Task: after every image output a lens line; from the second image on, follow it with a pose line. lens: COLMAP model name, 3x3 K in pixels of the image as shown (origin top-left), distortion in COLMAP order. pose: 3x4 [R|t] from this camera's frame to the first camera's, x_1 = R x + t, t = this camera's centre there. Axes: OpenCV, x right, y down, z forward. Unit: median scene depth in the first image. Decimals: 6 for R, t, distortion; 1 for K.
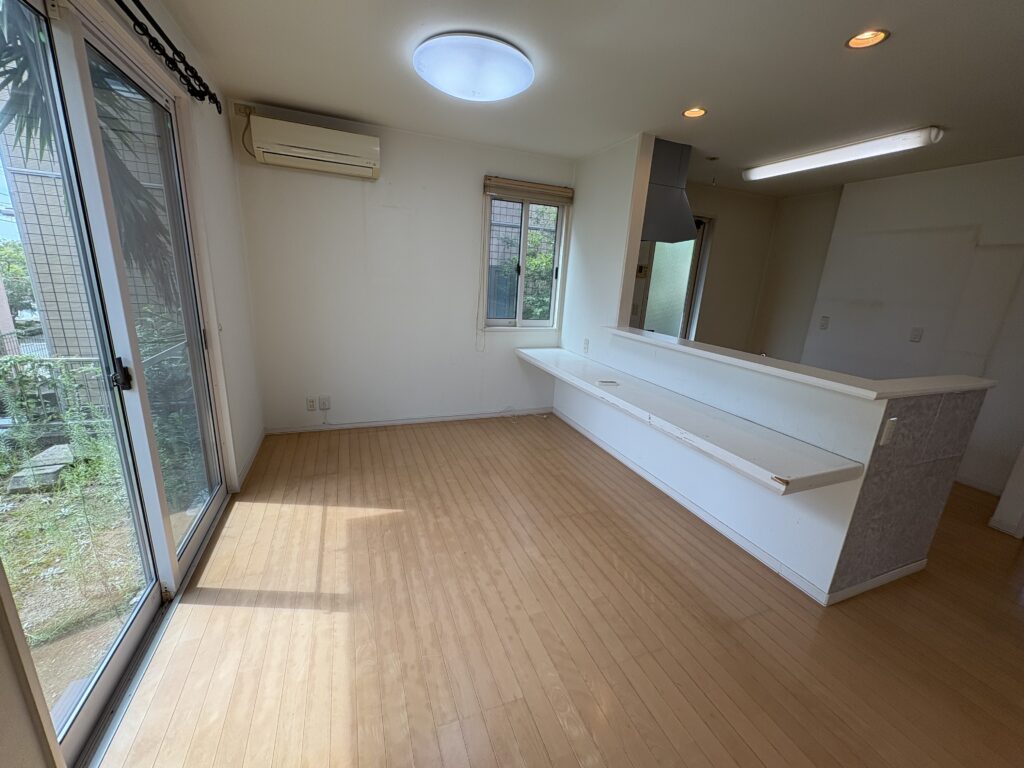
lens RADIAL K [[409.1, 0, 511.9], [0, 409.1, 384.0], [0, 0, 1]] dist [-0.003277, 0.000401]
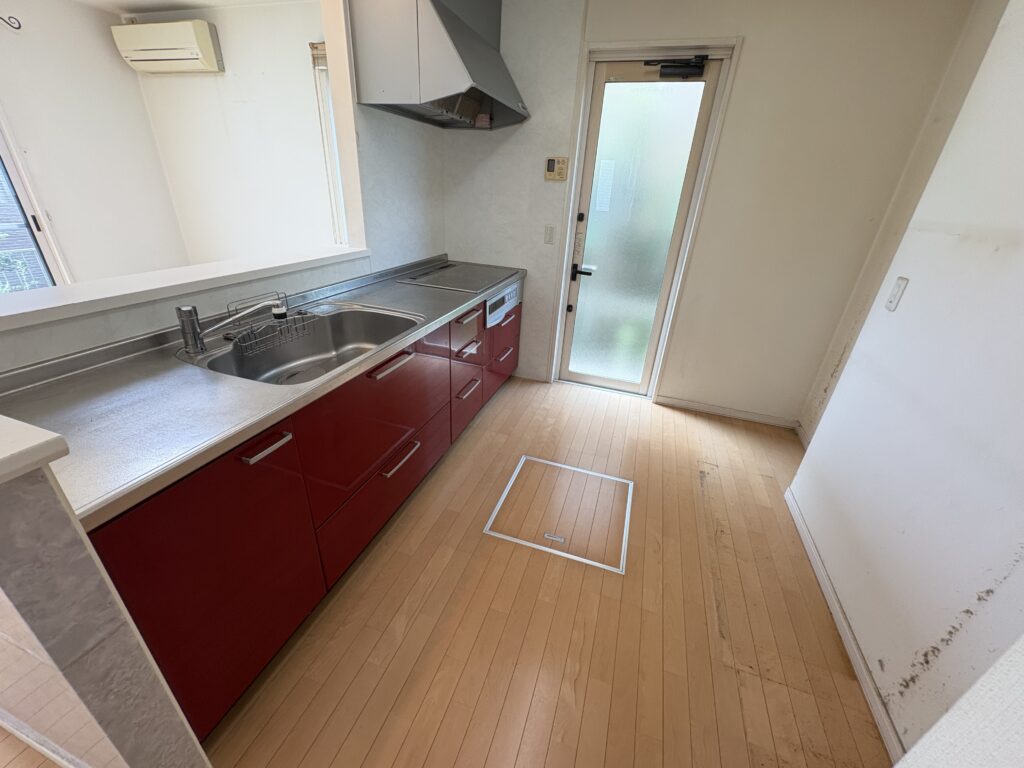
lens RADIAL K [[409.1, 0, 510.7], [0, 409.1, 383.0], [0, 0, 1]] dist [-0.003277, 0.000401]
pose [[0.762769, 0.265836, -0.589504, 0.870092], [-0.176275, 0.962549, 0.205976, -0.101670], [0.622182, -0.053197, 0.781063, 0.575103]]
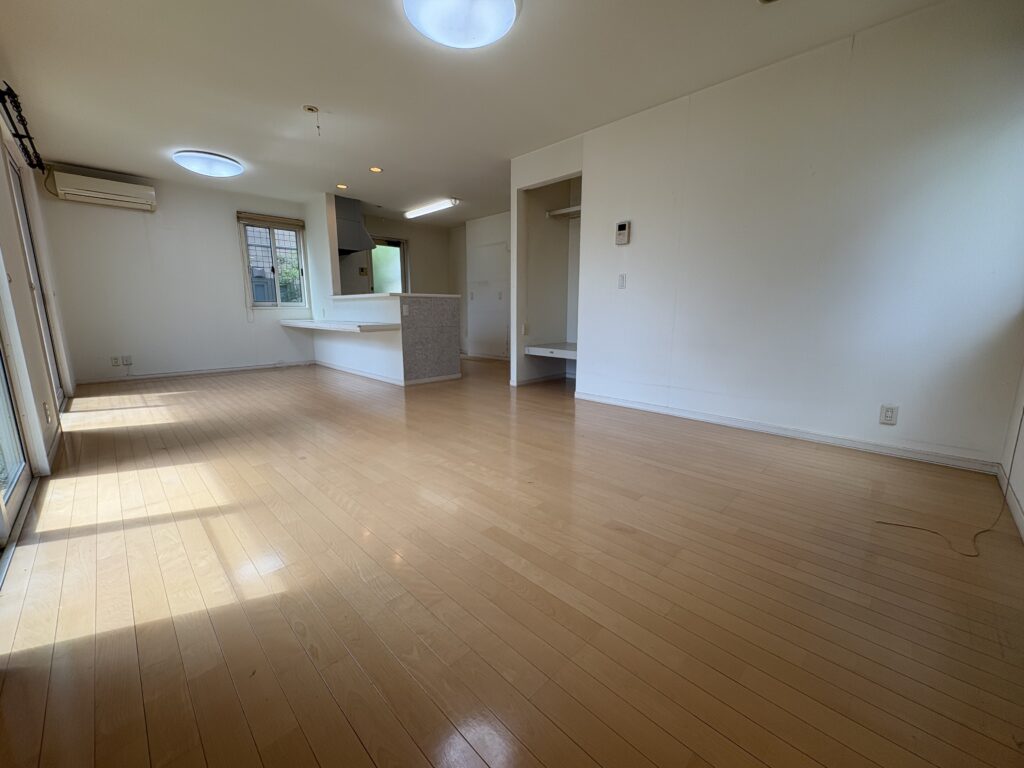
lens RADIAL K [[409.1, 0, 515.6], [0, 409.1, 384.7], [0, 0, 1]] dist [-0.003277, 0.000401]
pose [[0.917338, -0.124985, 0.377982, 0.249186], [0.150350, 0.987893, -0.038230, 0.398117], [-0.368627, 0.091899, 0.925023, -0.842547]]
